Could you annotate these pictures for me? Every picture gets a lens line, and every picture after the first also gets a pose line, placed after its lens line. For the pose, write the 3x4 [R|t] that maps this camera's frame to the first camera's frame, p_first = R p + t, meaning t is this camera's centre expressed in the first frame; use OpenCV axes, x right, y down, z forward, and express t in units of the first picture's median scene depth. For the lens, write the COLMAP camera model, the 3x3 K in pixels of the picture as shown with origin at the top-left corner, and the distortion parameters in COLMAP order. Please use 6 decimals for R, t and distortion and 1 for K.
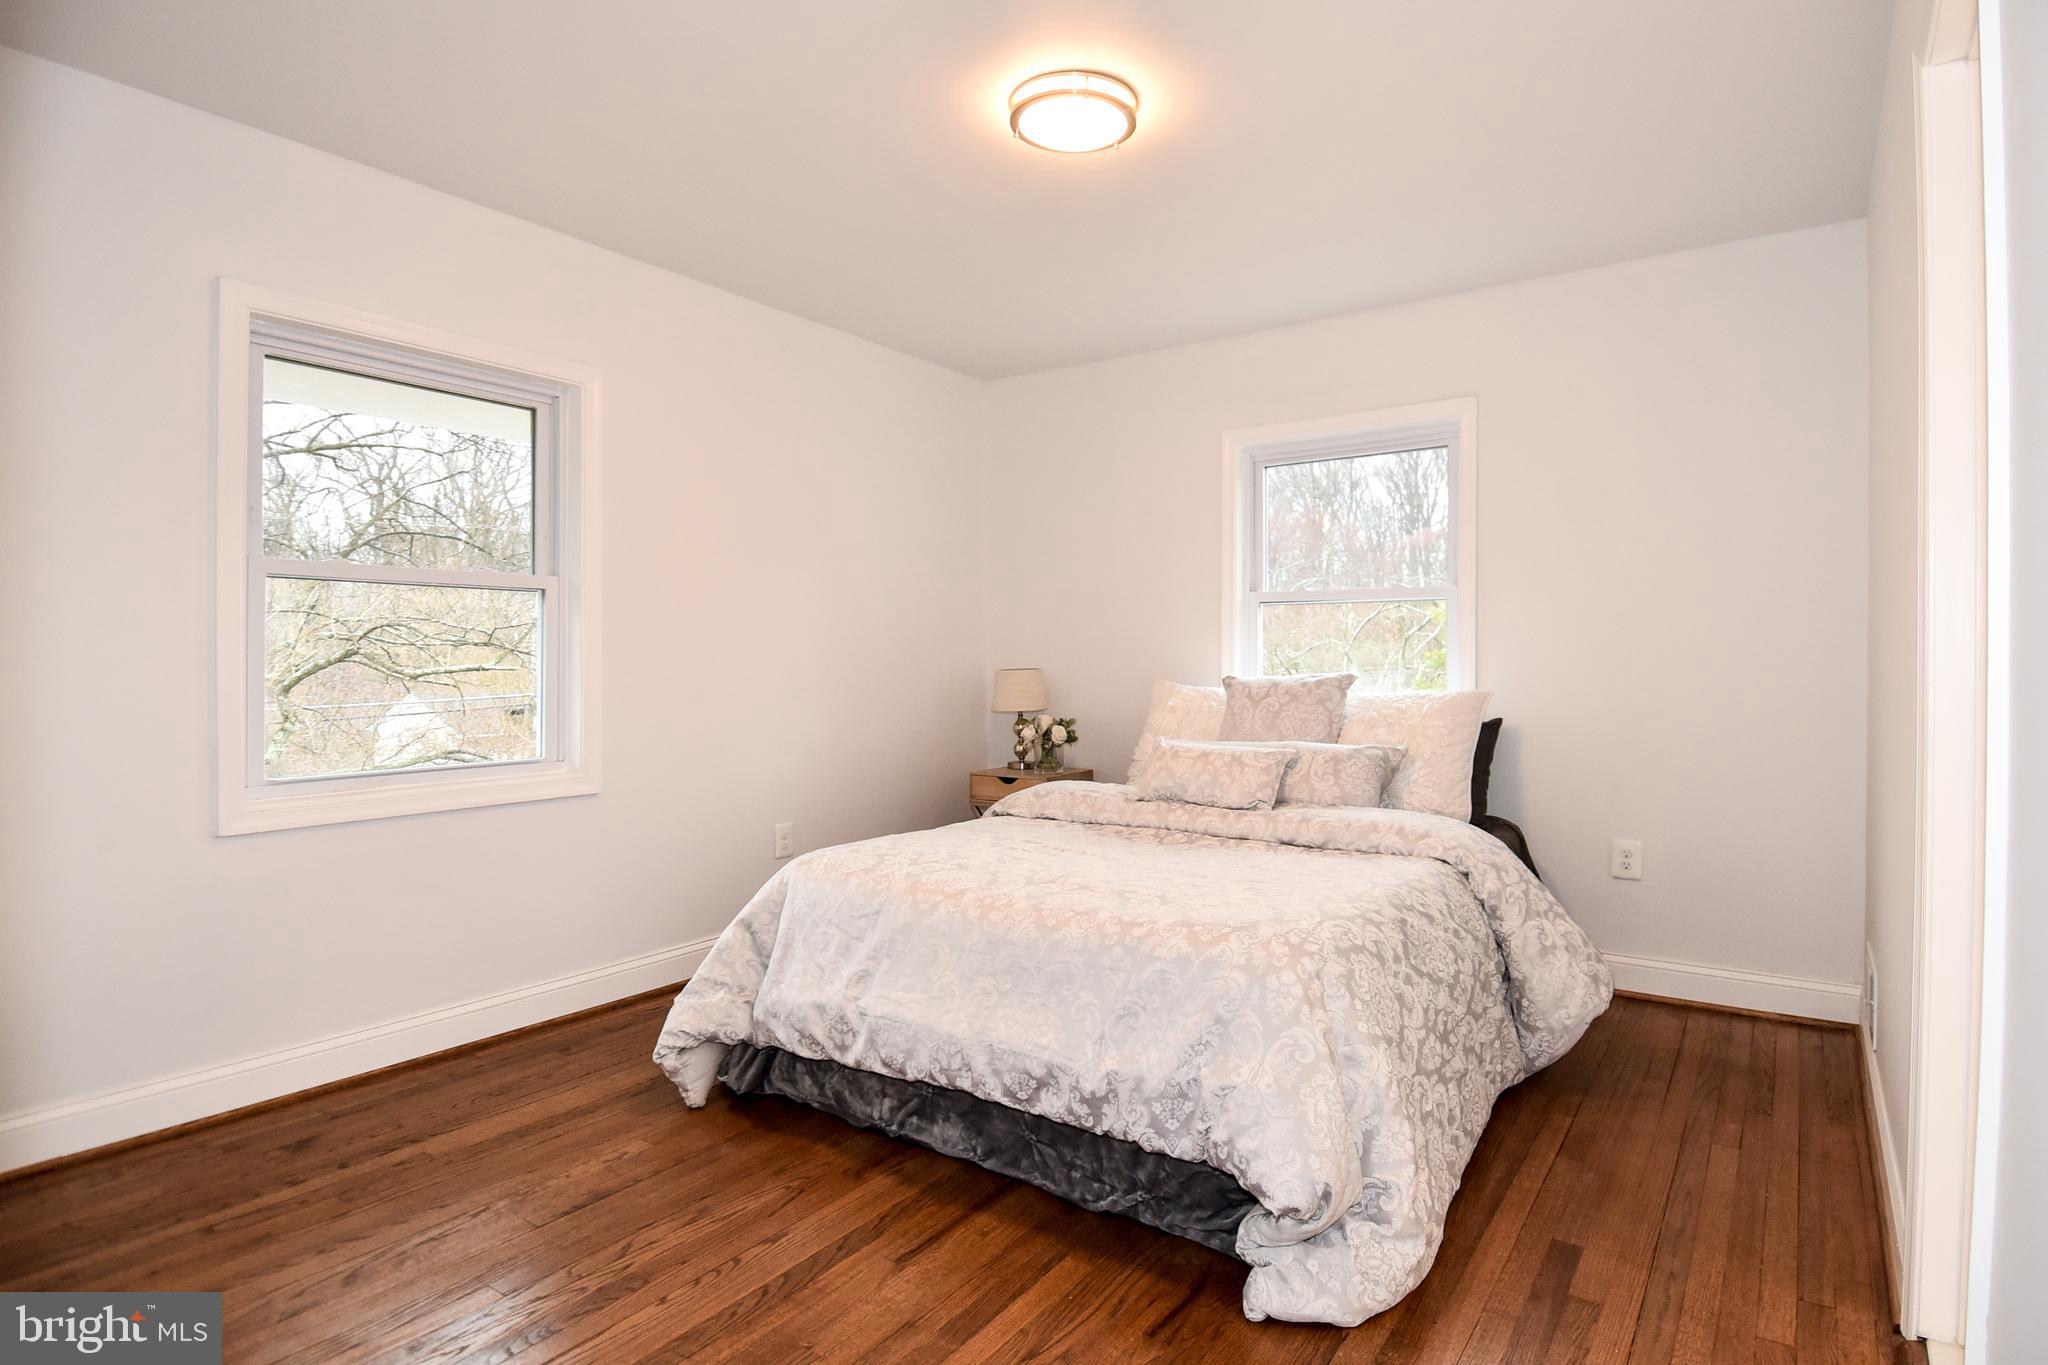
lens RADIAL K [[1093.6, 0, 1078.3], [0, 1093.6, 645.8], [0, 0, 1]] dist [0.032308, -0.033089]
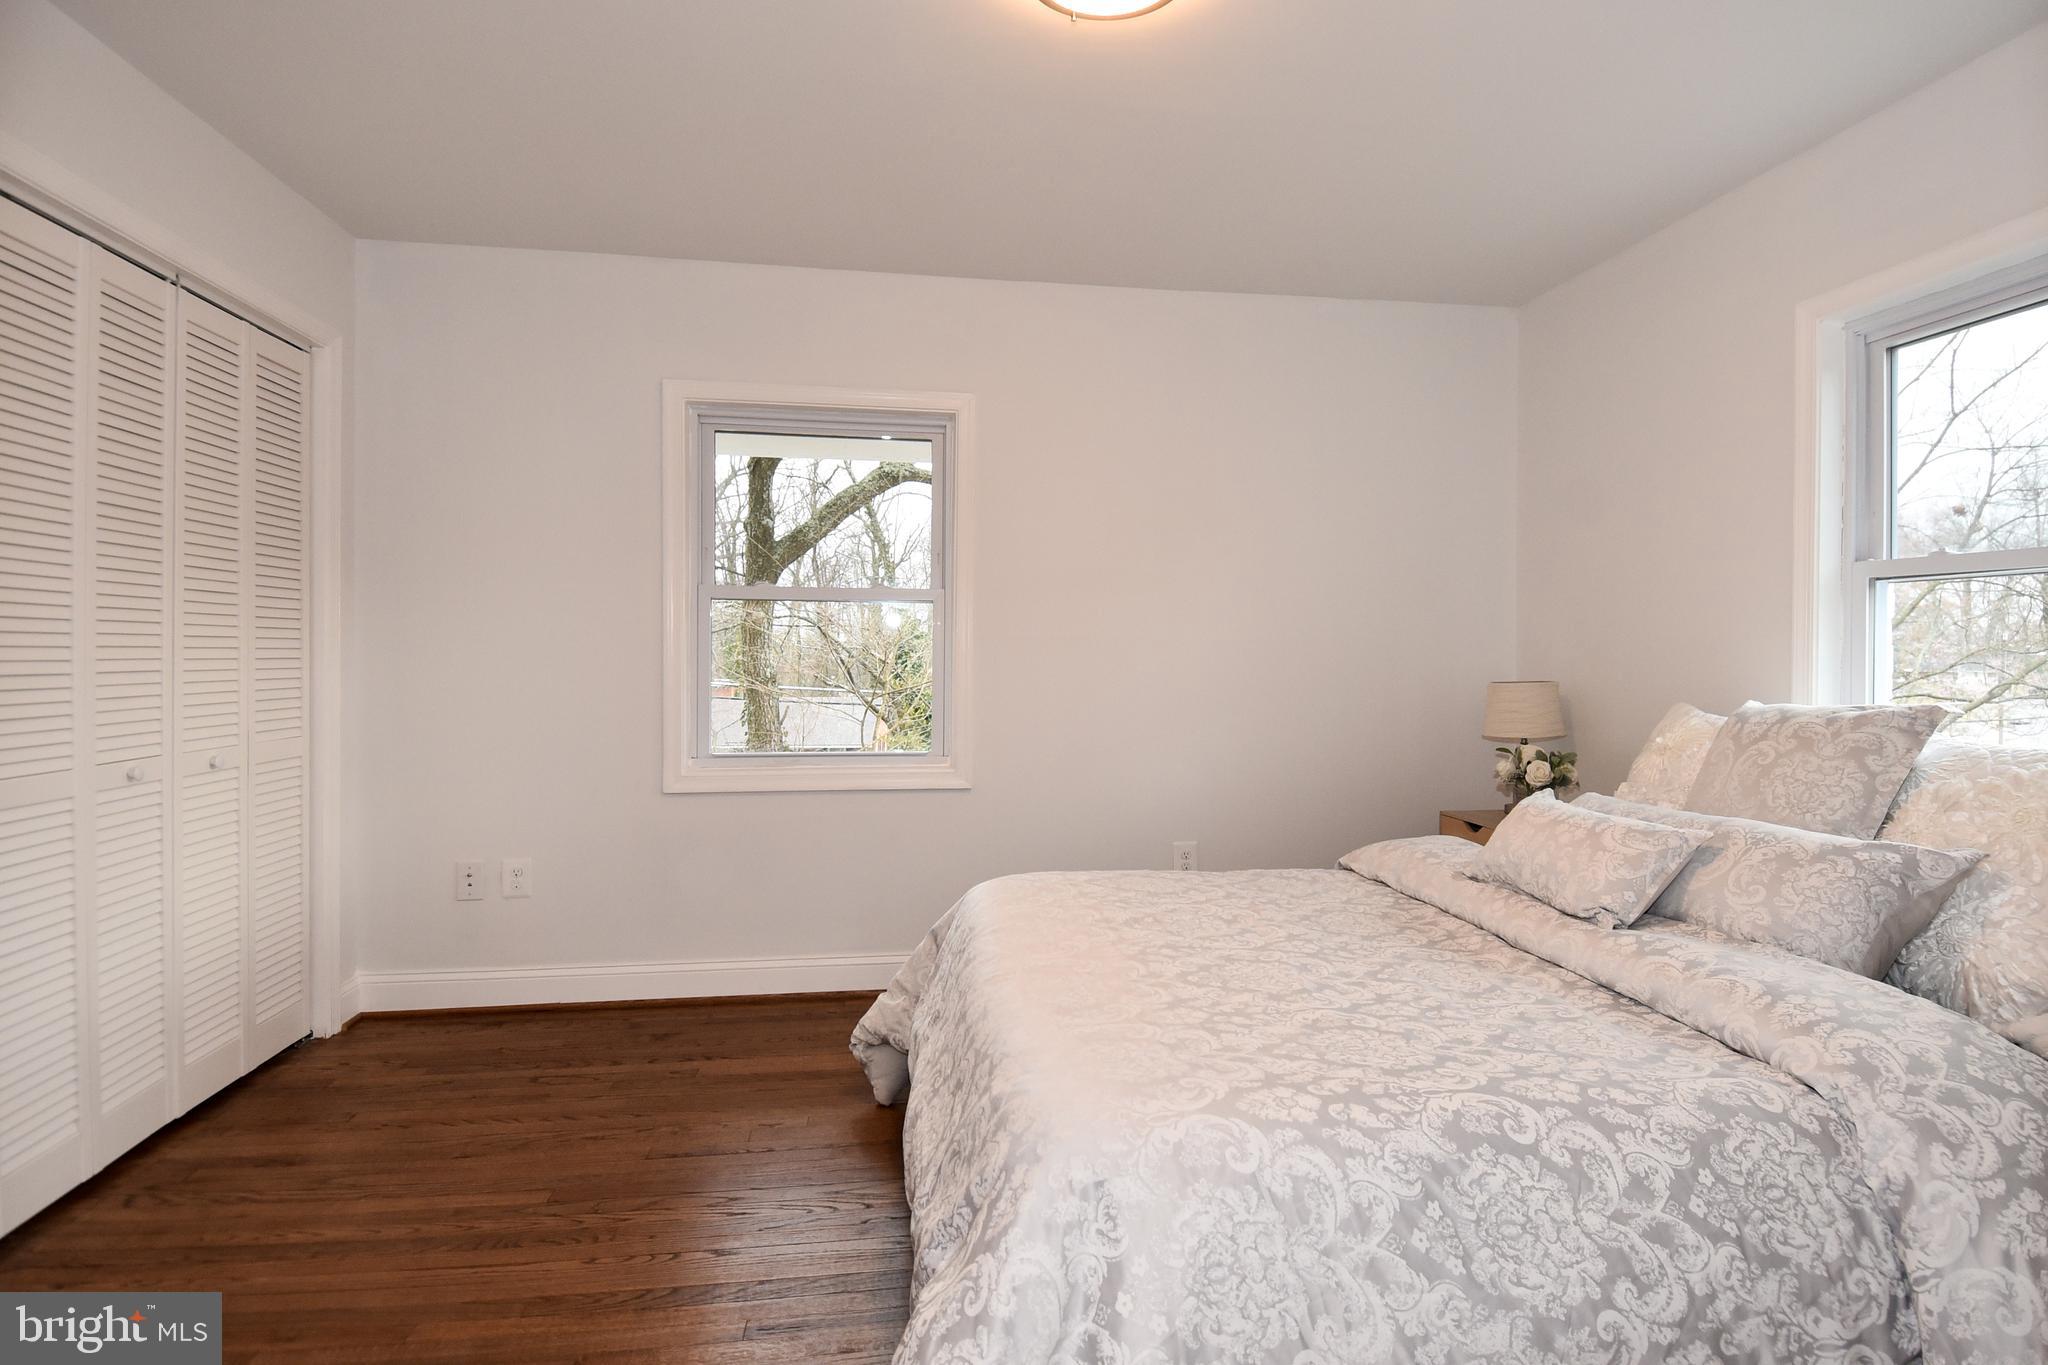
lens RADIAL K [[1093.6, 0, 1032.0], [0, 1093.6, 640.8], [0, 0, 1]] dist [0.032308, -0.033089]
pose [[0.656304, -0.005336, -0.754478, 0.426258], [0.001575, 0.999983, -0.005702, -0.005170], [0.754495, 0.002554, 0.656301, 0.359486]]
